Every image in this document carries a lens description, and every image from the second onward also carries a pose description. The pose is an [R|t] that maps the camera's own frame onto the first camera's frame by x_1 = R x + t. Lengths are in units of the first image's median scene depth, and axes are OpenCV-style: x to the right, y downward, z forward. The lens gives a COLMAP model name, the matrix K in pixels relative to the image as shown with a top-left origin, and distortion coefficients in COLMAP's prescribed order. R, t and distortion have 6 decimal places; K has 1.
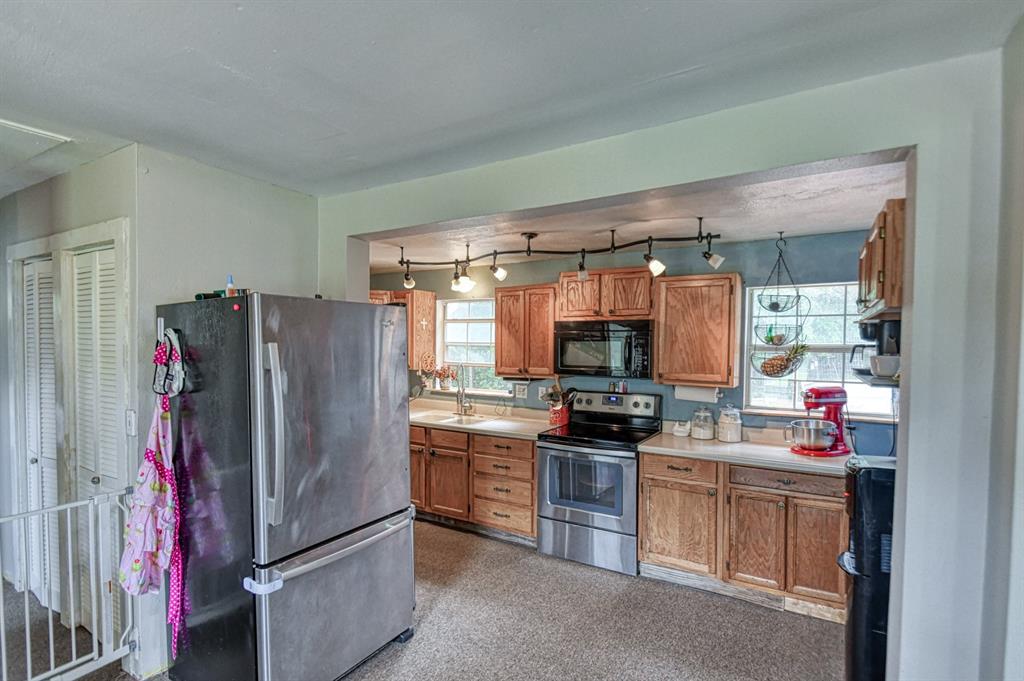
lens RADIAL K [[507.5, 0, 509.5], [0, 507.5, 345.0], [0, 0, 1]] dist [-0.000585, -0.000187]
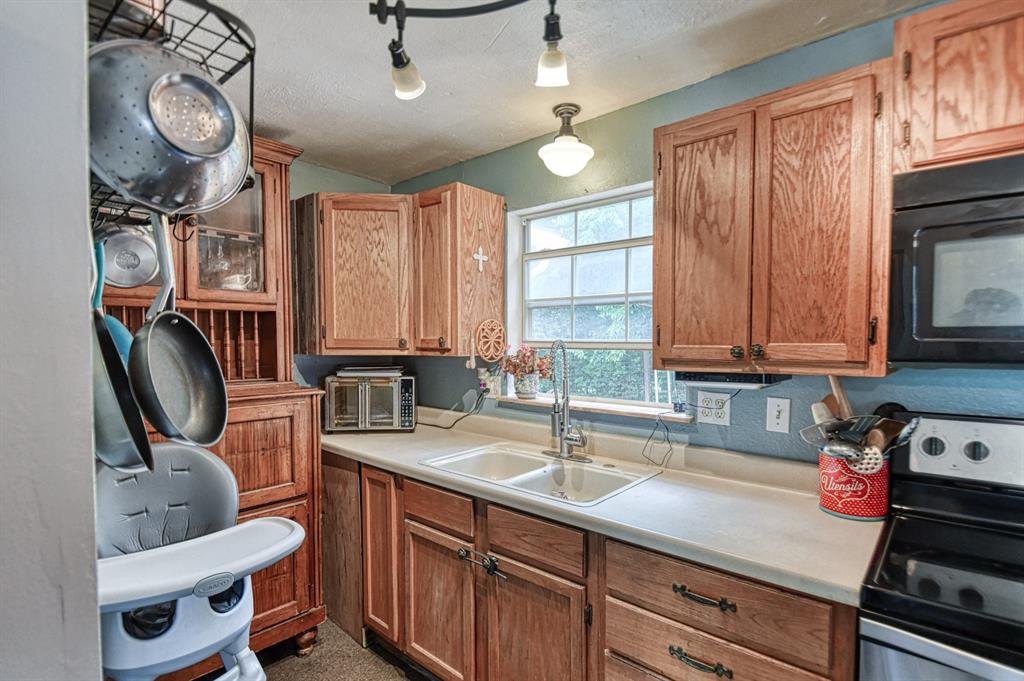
lens RADIAL K [[507.5, 0, 515.0], [0, 507.5, 346.2], [0, 0, 1]] dist [-0.000585, -0.000187]
pose [[0.985638, -0.006777, -0.168736, -0.061655], [0.008416, 0.999924, 0.008999, 0.037646], [0.168663, -0.010290, 0.985620, 0.574182]]
